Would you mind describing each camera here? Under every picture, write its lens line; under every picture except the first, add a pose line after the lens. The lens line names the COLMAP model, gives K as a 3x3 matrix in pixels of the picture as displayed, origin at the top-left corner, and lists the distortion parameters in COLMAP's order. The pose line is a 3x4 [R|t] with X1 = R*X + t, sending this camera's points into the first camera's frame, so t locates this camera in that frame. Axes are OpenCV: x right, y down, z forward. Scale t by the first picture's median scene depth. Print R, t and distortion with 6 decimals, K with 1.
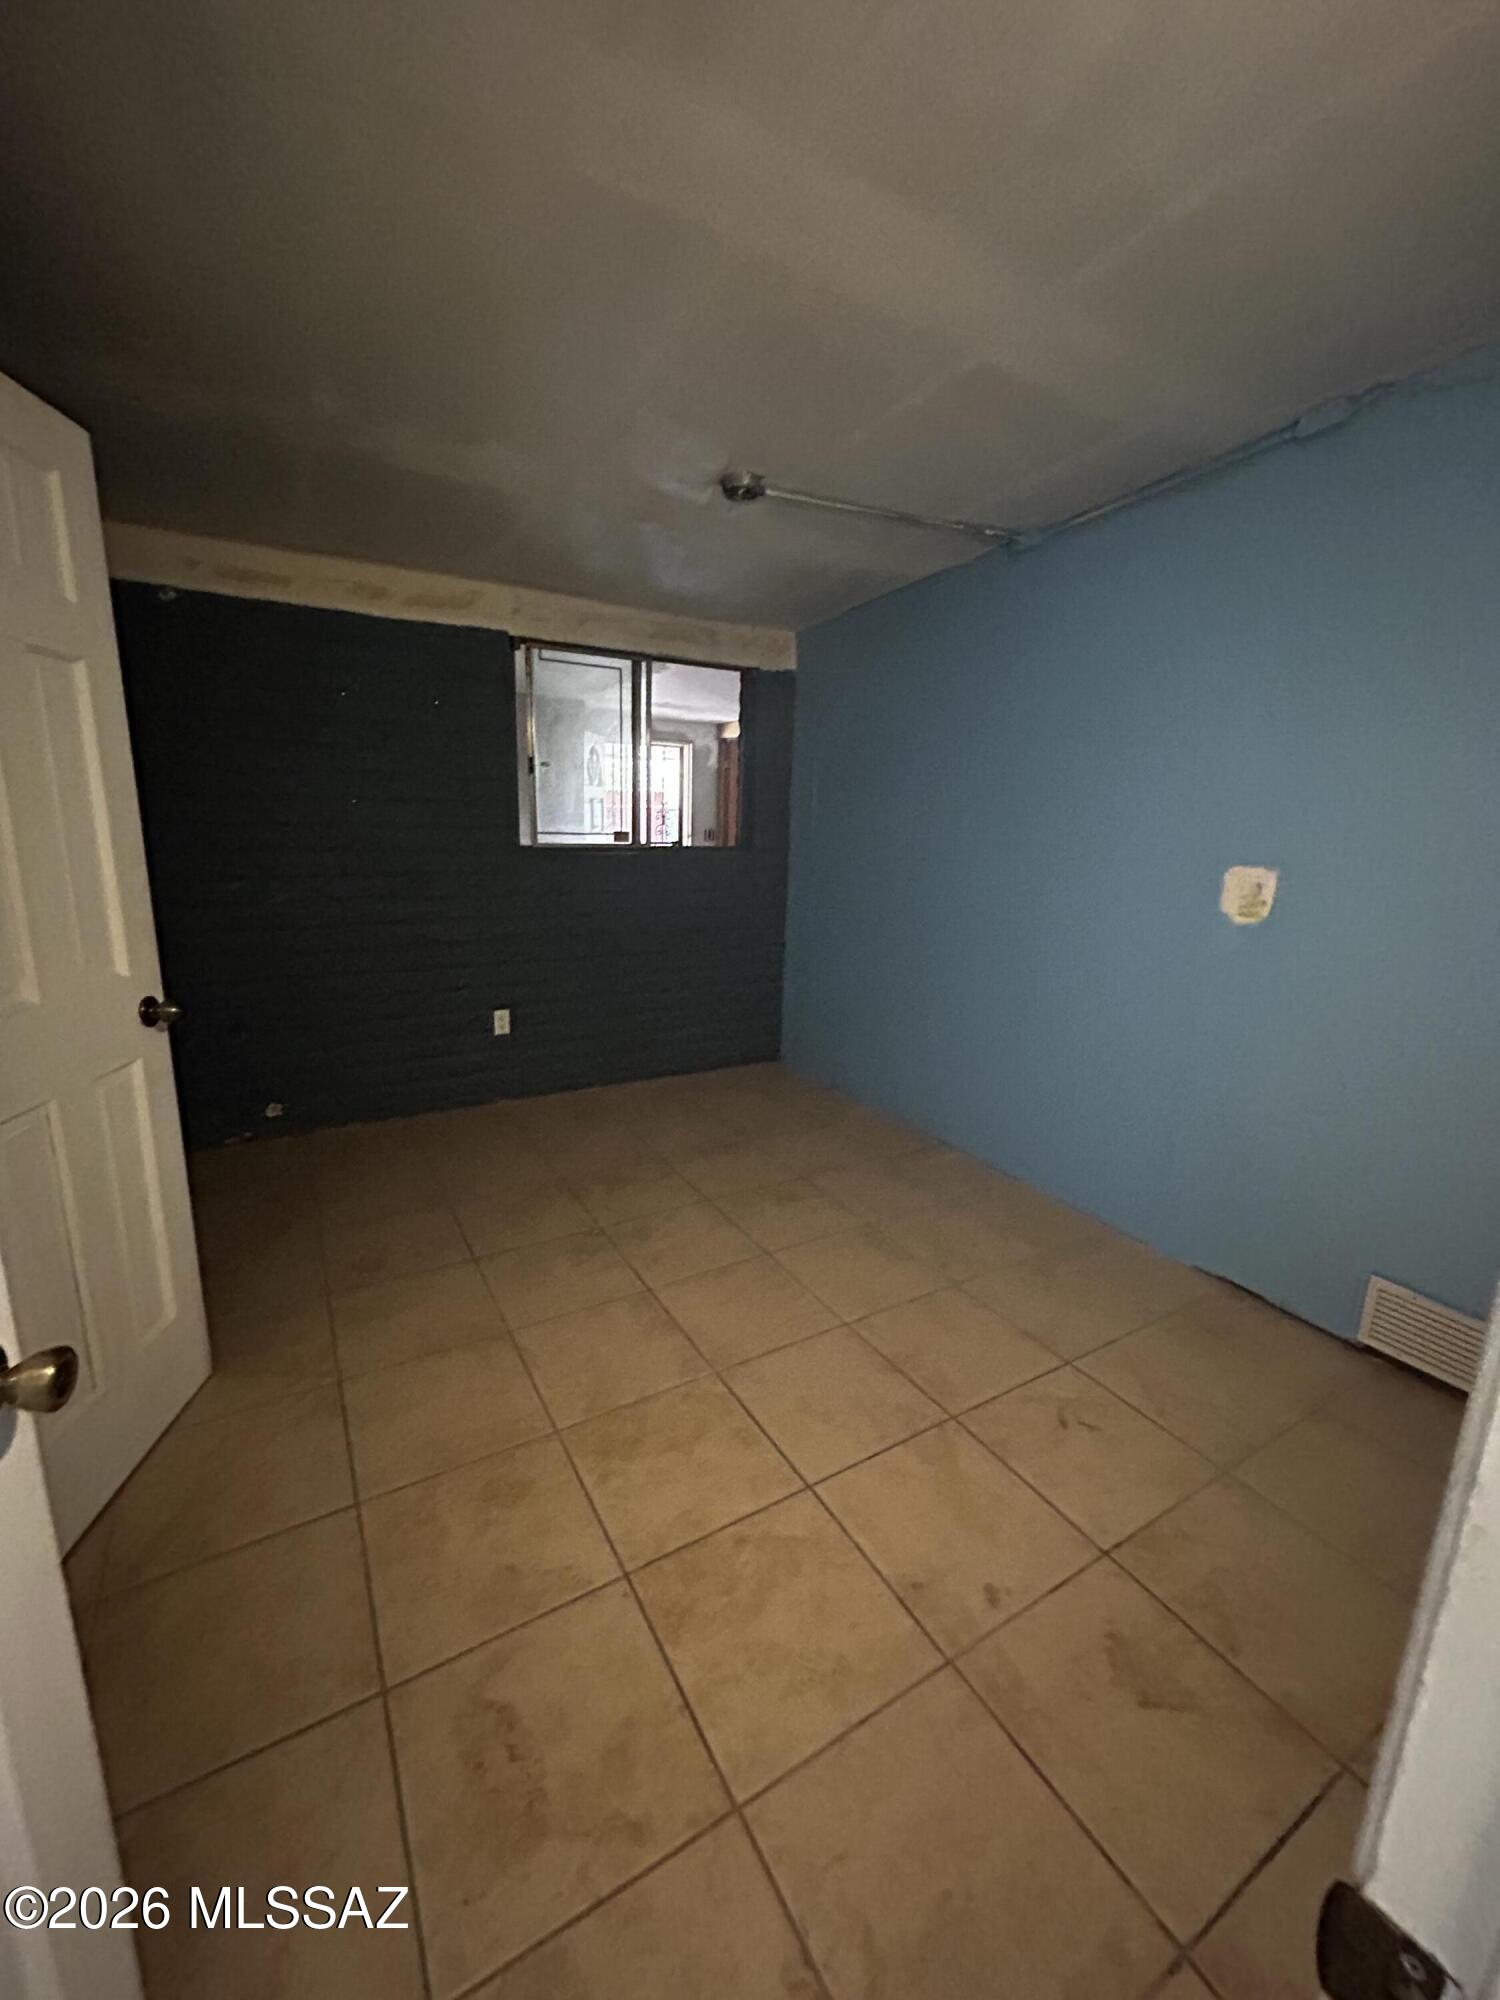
lens RADIAL K [[807.7, 0, 754.3], [0, 807.7, 998.5], [0, 0, 1]] dist [0.003006, -0.000132]
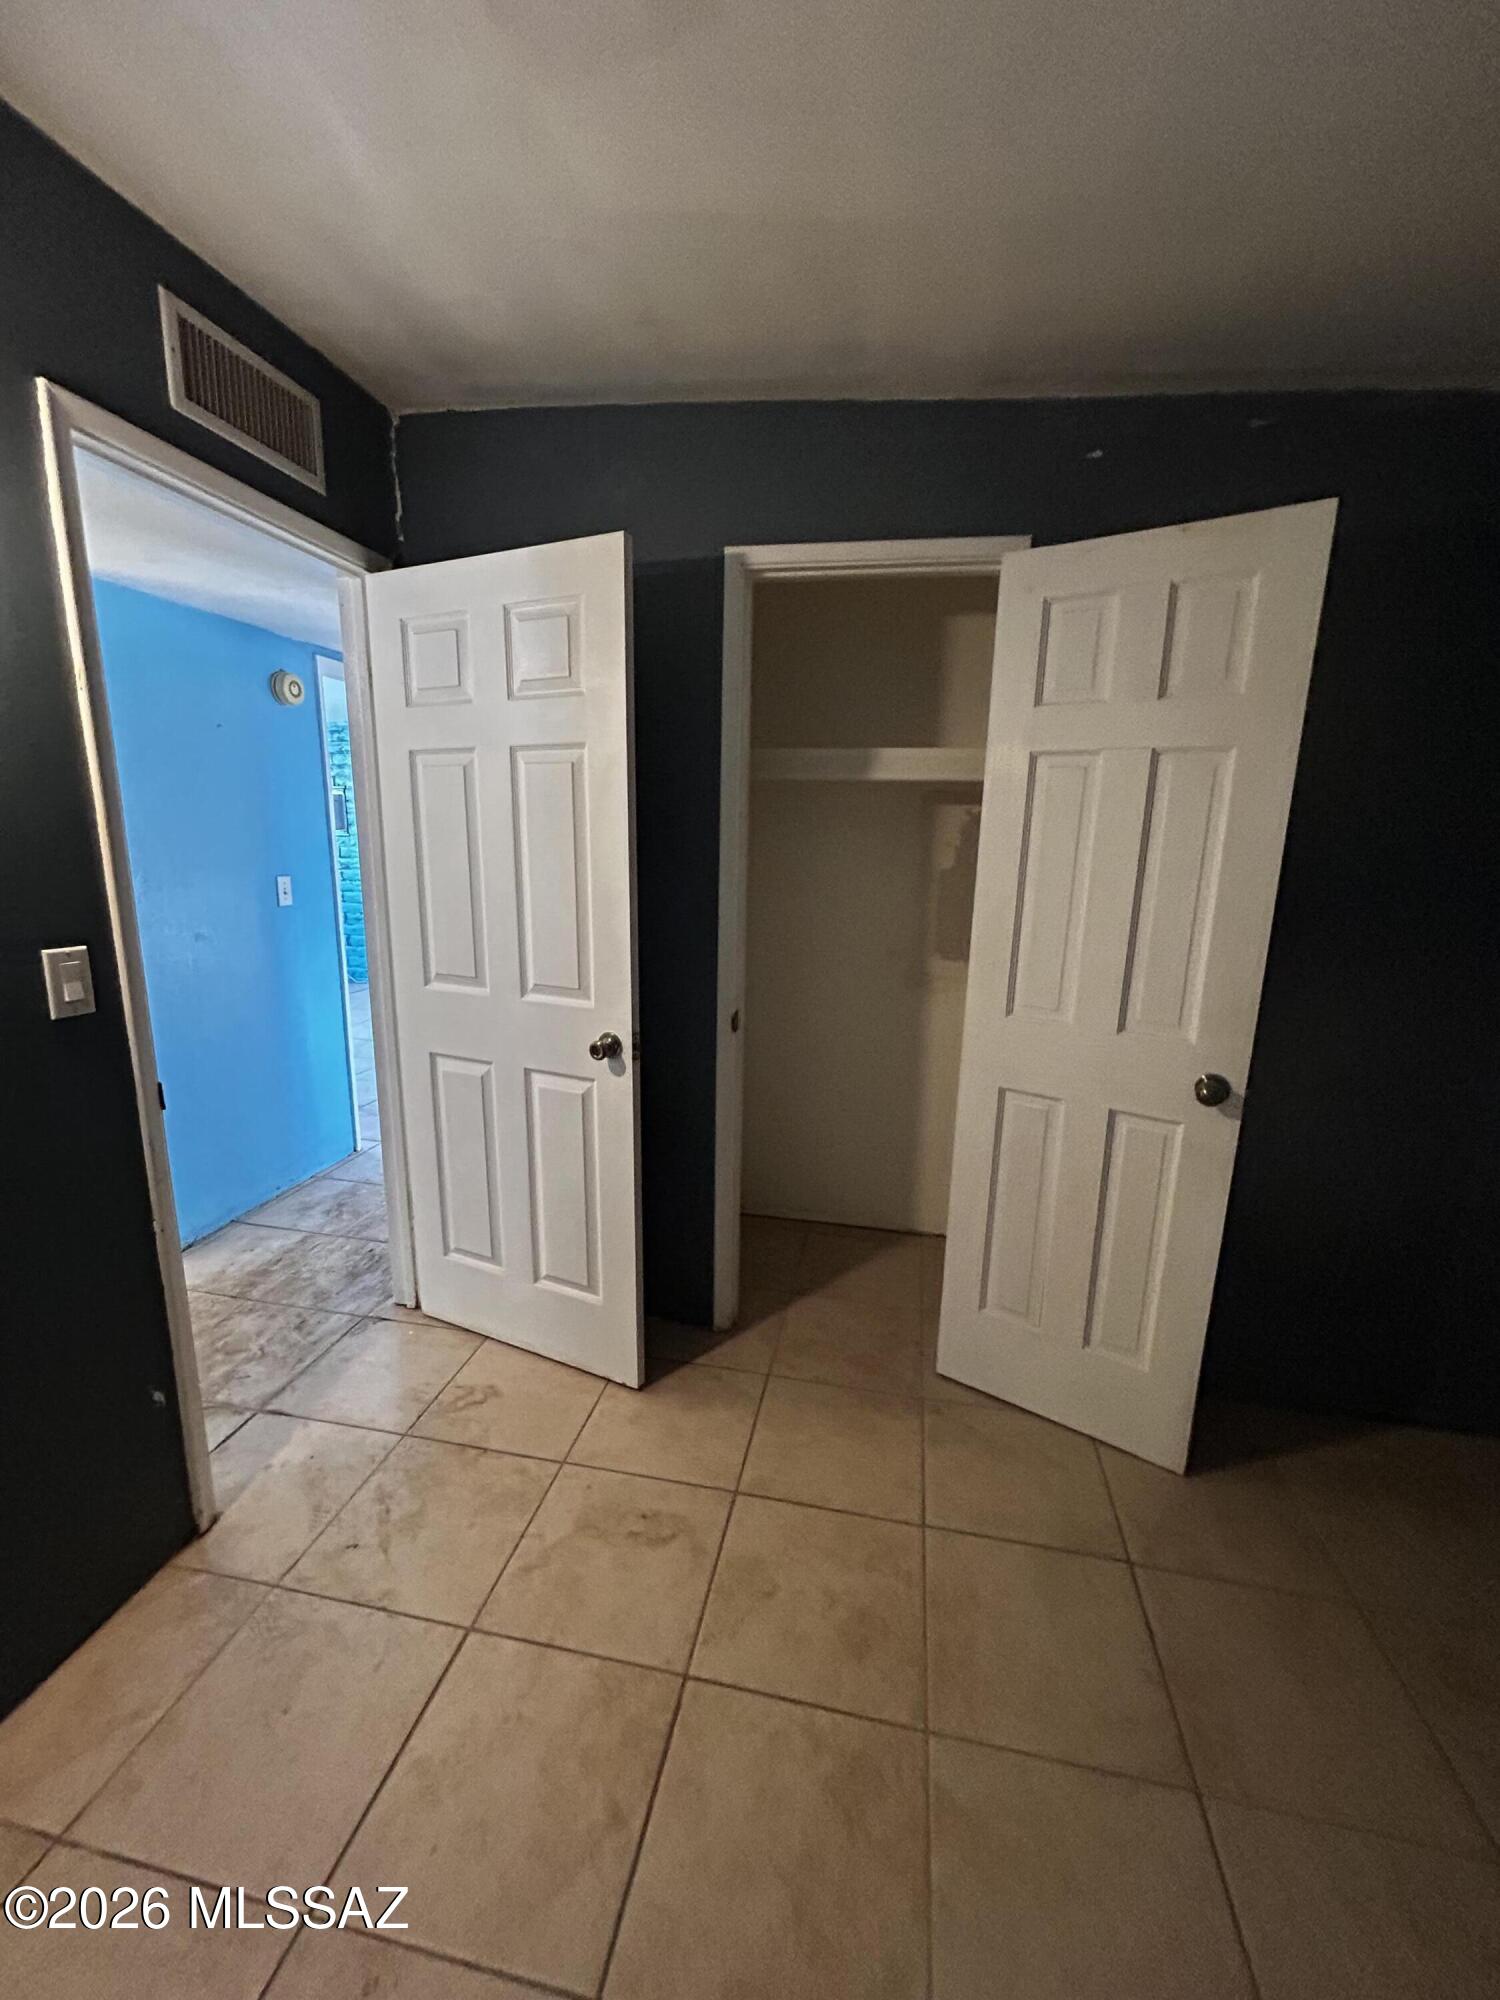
lens RADIAL K [[807.7, 0, 758.6], [0, 807.7, 1006.6], [0, 0, 1]] dist [0.003006, -0.000132]
pose [[-0.668391, 0.103356, -0.736594, 0.404249], [-0.208514, 0.924555, 0.318937, -0.328063], [0.713985, 0.366765, -0.596413, 1.361780]]
